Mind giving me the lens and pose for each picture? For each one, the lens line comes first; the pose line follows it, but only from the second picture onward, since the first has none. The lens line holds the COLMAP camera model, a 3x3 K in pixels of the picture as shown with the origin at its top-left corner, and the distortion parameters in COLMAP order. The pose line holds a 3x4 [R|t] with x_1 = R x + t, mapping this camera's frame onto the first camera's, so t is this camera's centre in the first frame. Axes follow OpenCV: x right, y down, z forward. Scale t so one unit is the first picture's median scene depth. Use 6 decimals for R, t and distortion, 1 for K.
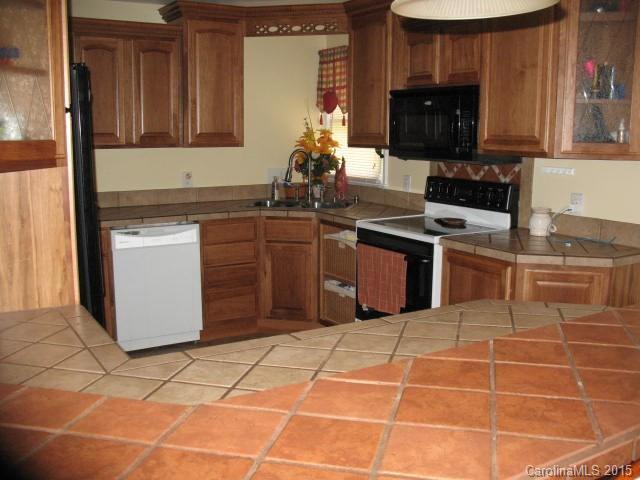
lens RADIAL K [[669.7, 0, 320.0], [0, 669.7, 240.0], [0, 0, 1]] dist [-0.189678, 0.244873]
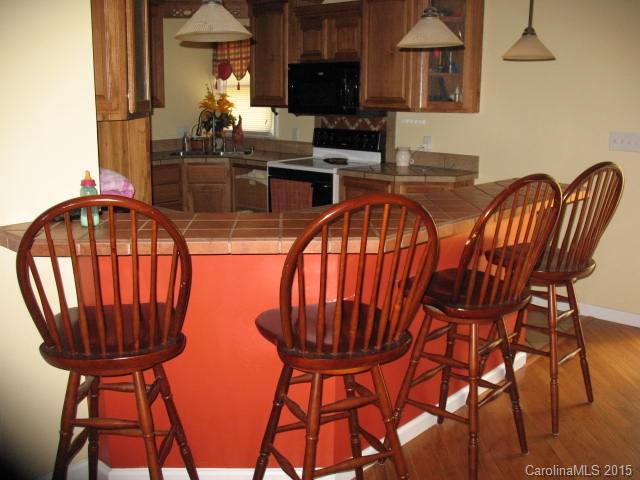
lens RADIAL K [[669.7, 0, 320.0], [0, 669.7, 240.0], [0, 0, 1]] dist [-0.189678, 0.244873]
pose [[0.963691, -0.055707, 0.261146, -0.199309], [0.041181, 0.997302, 0.060775, 0.049702], [-0.263827, -0.047814, 0.963384, -0.314786]]
